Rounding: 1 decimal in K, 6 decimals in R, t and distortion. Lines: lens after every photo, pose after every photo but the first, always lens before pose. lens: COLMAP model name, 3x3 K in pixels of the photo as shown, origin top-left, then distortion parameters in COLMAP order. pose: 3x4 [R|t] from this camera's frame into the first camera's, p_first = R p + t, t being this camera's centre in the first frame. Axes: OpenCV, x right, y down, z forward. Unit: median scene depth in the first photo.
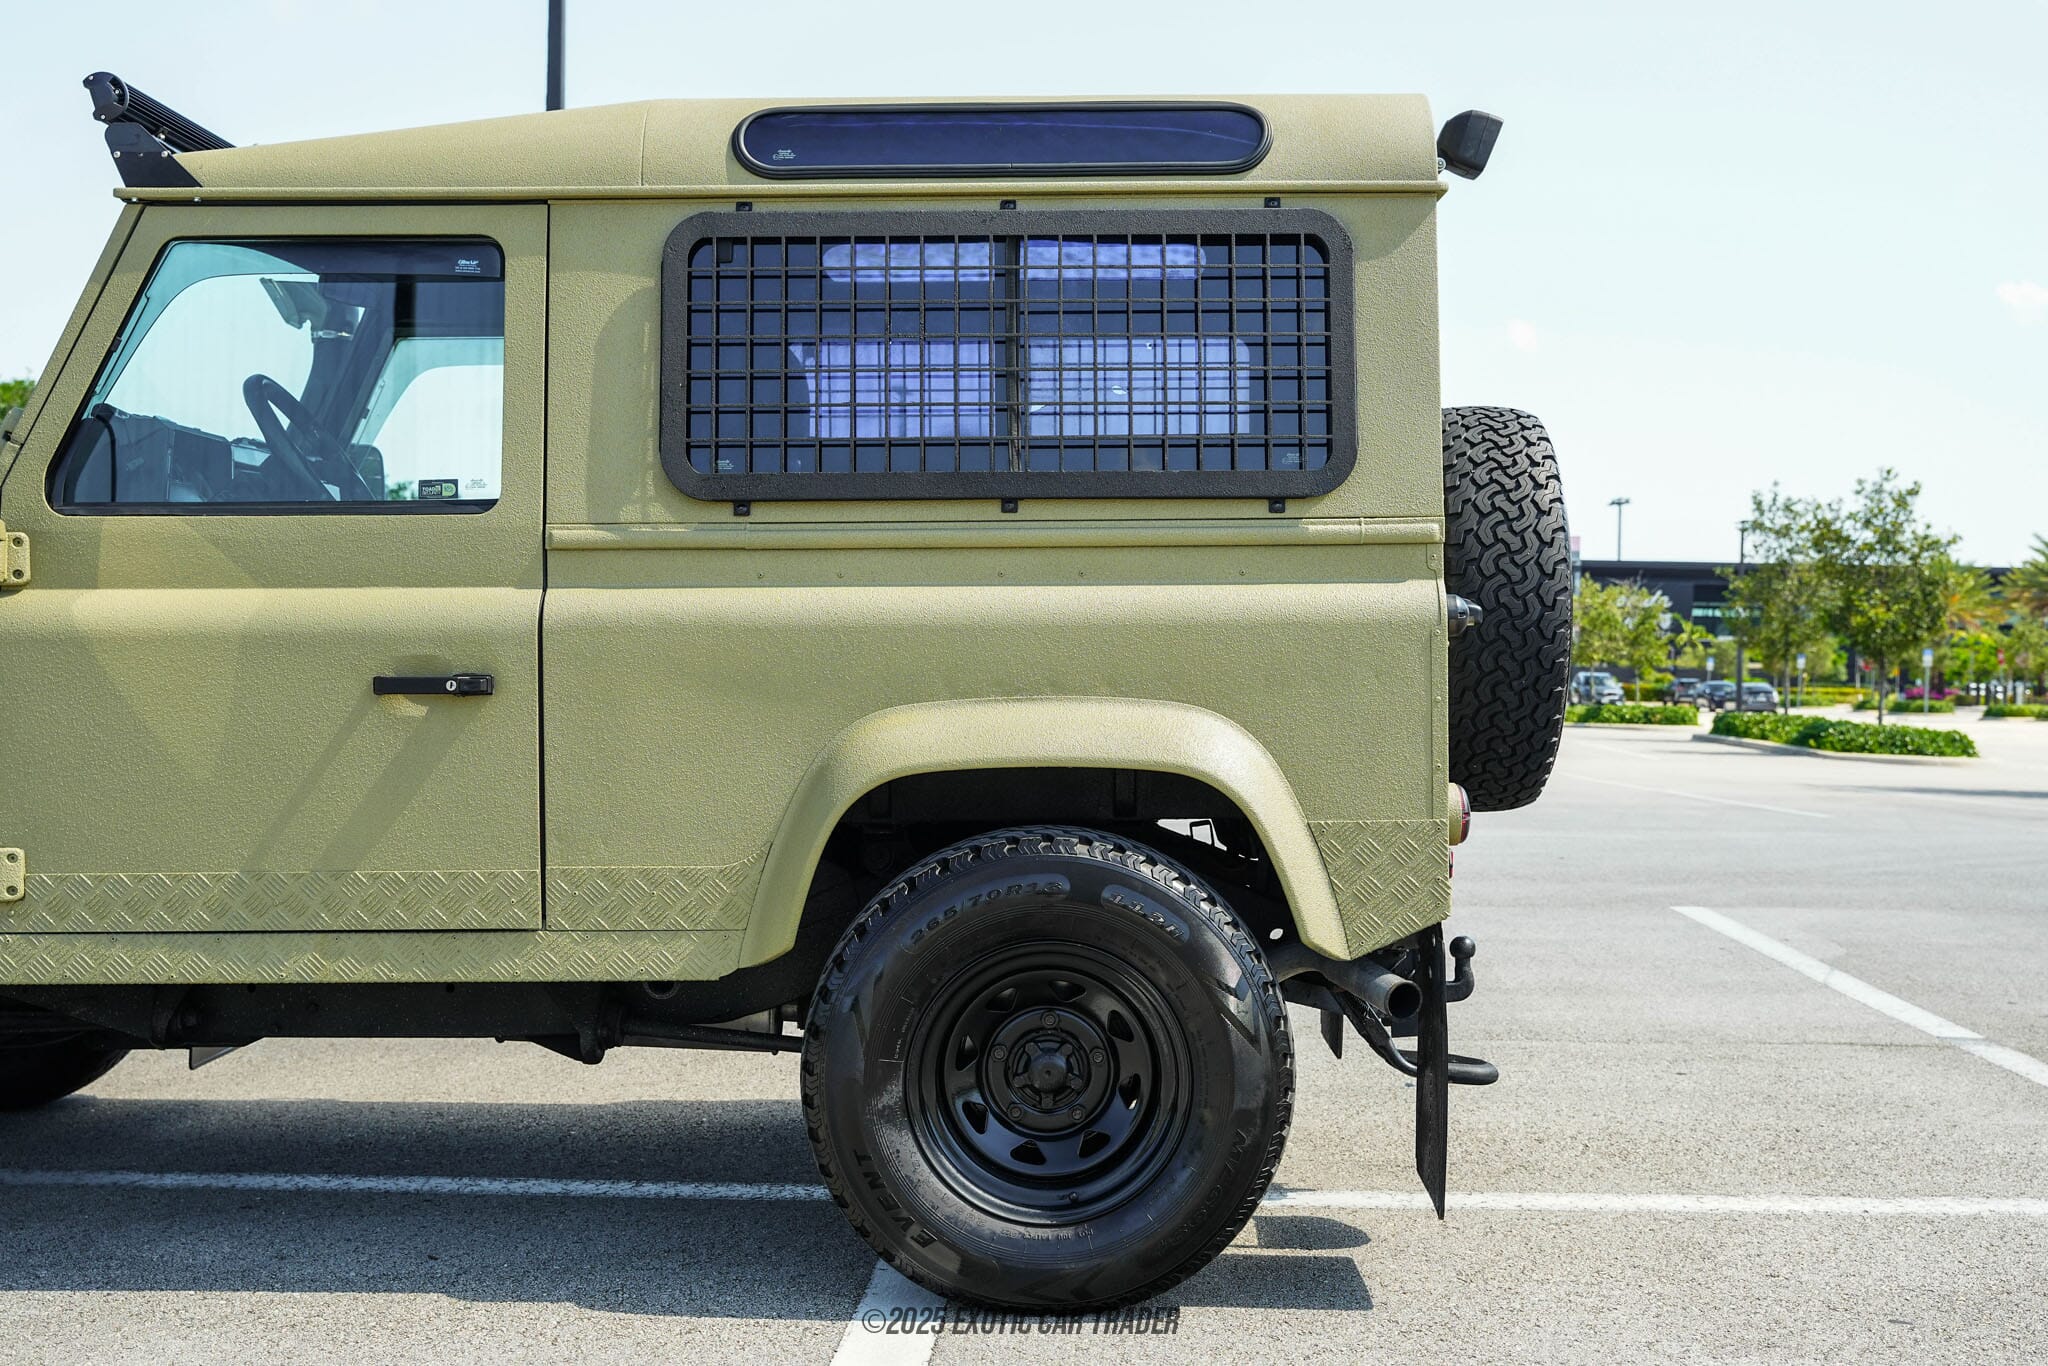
lens RADIAL K [[2064.5, 0, 1023.4], [0, 2064.5, 701.3], [0, 0, 1]] dist [-0.012890, 0.024712]
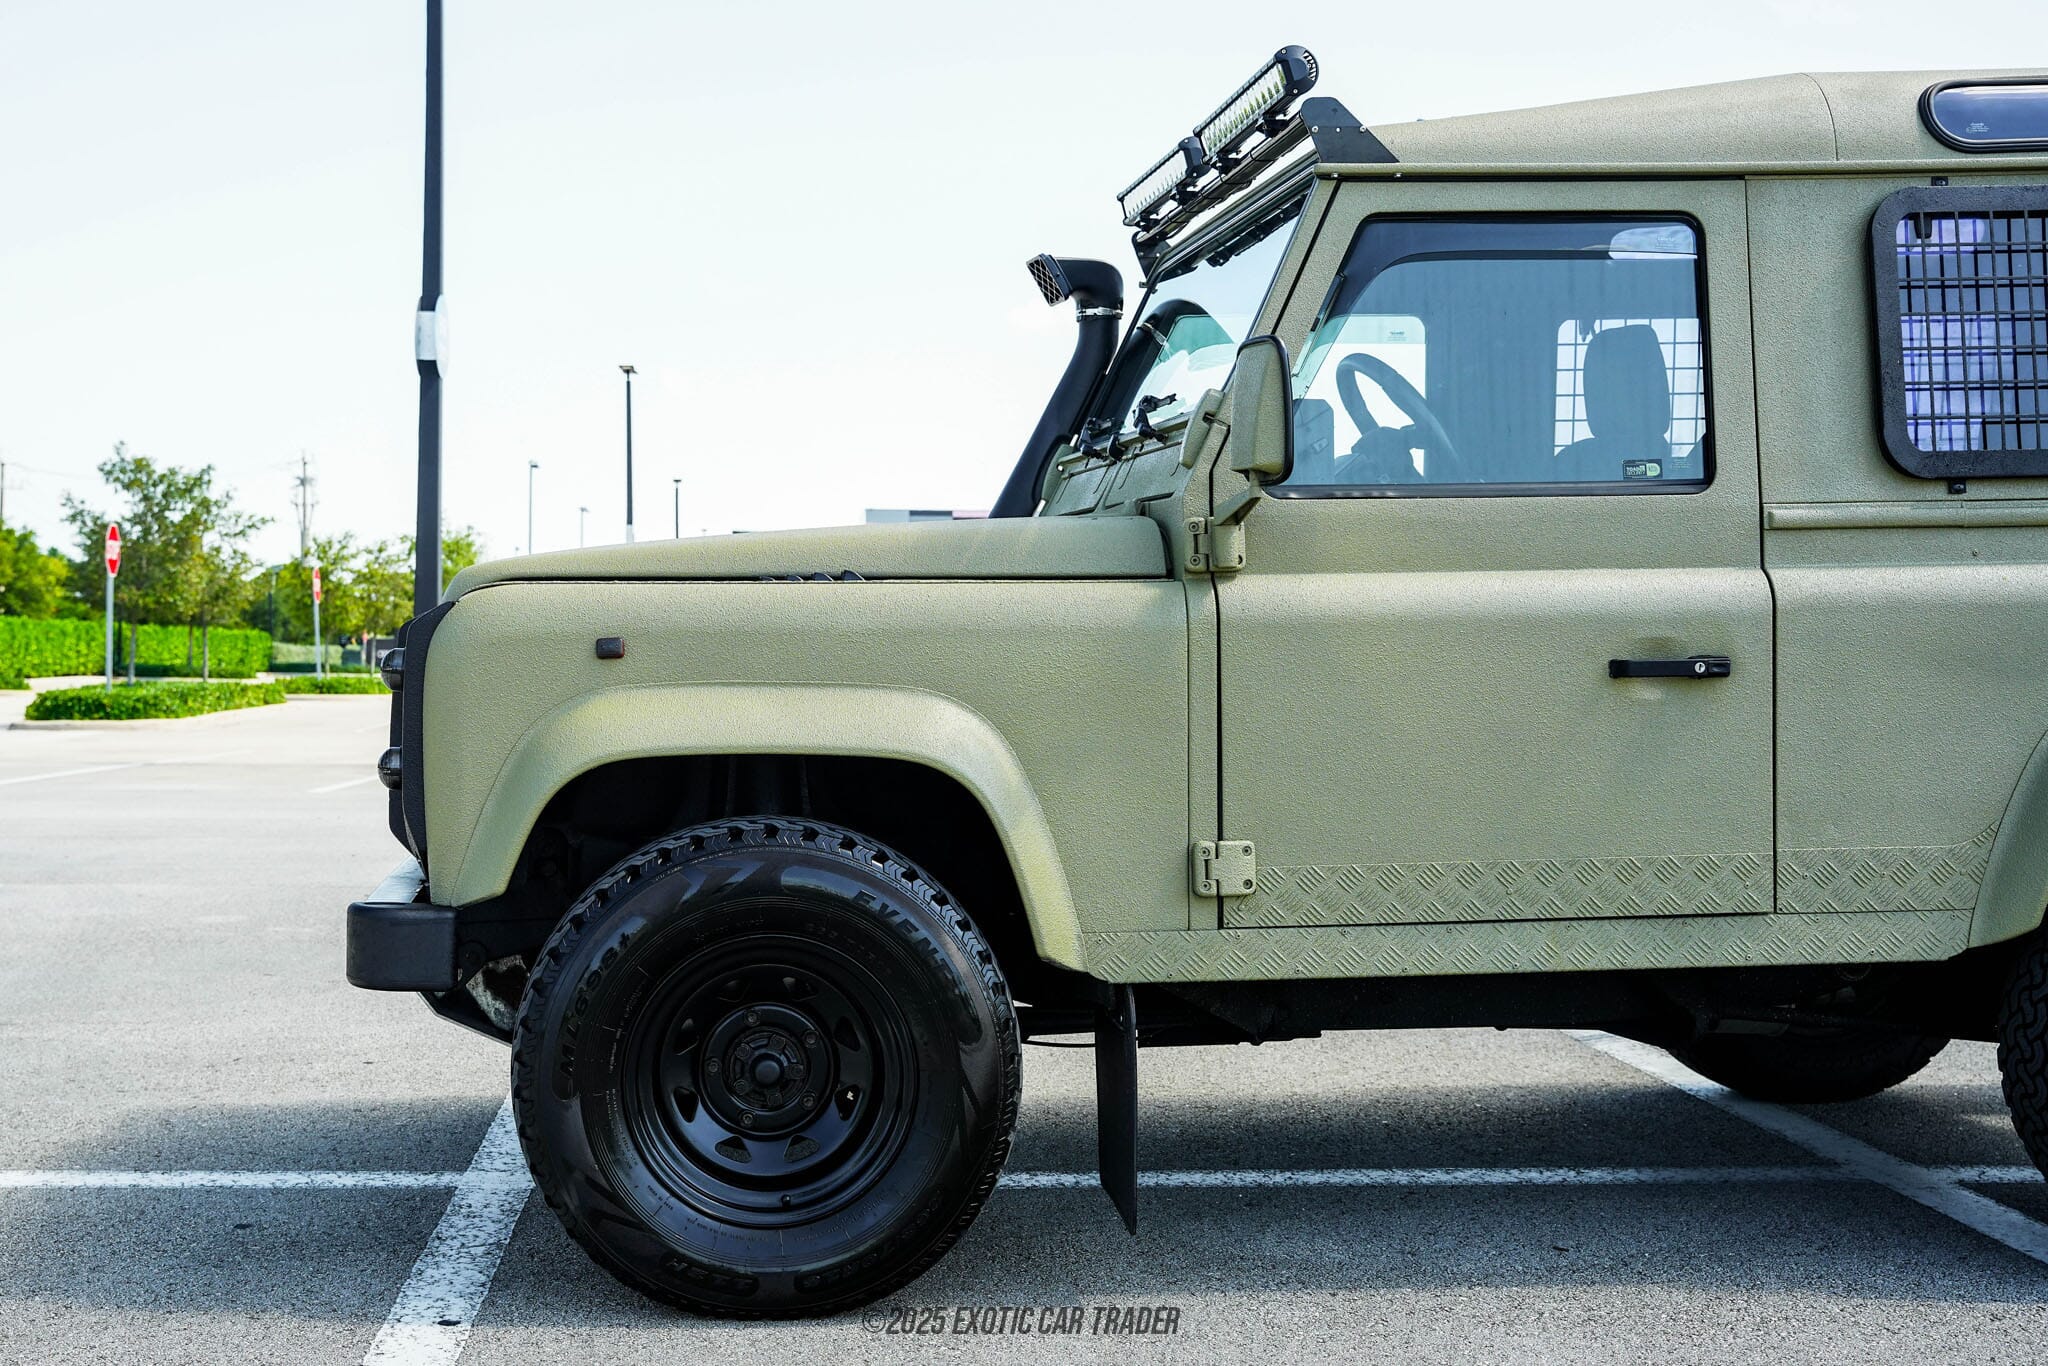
lens RADIAL K [[2082.6, 0, 1024.0], [0, 2082.6, 683.0], [0, 0, 1]] dist [-0.007988, 0.159976]
pose [[0.997140, -0.013712, 0.074324, -0.661007], [0.013702, 0.999906, 0.000647, -0.005217], [-0.074326, 0.000373, 0.997234, 0.026528]]
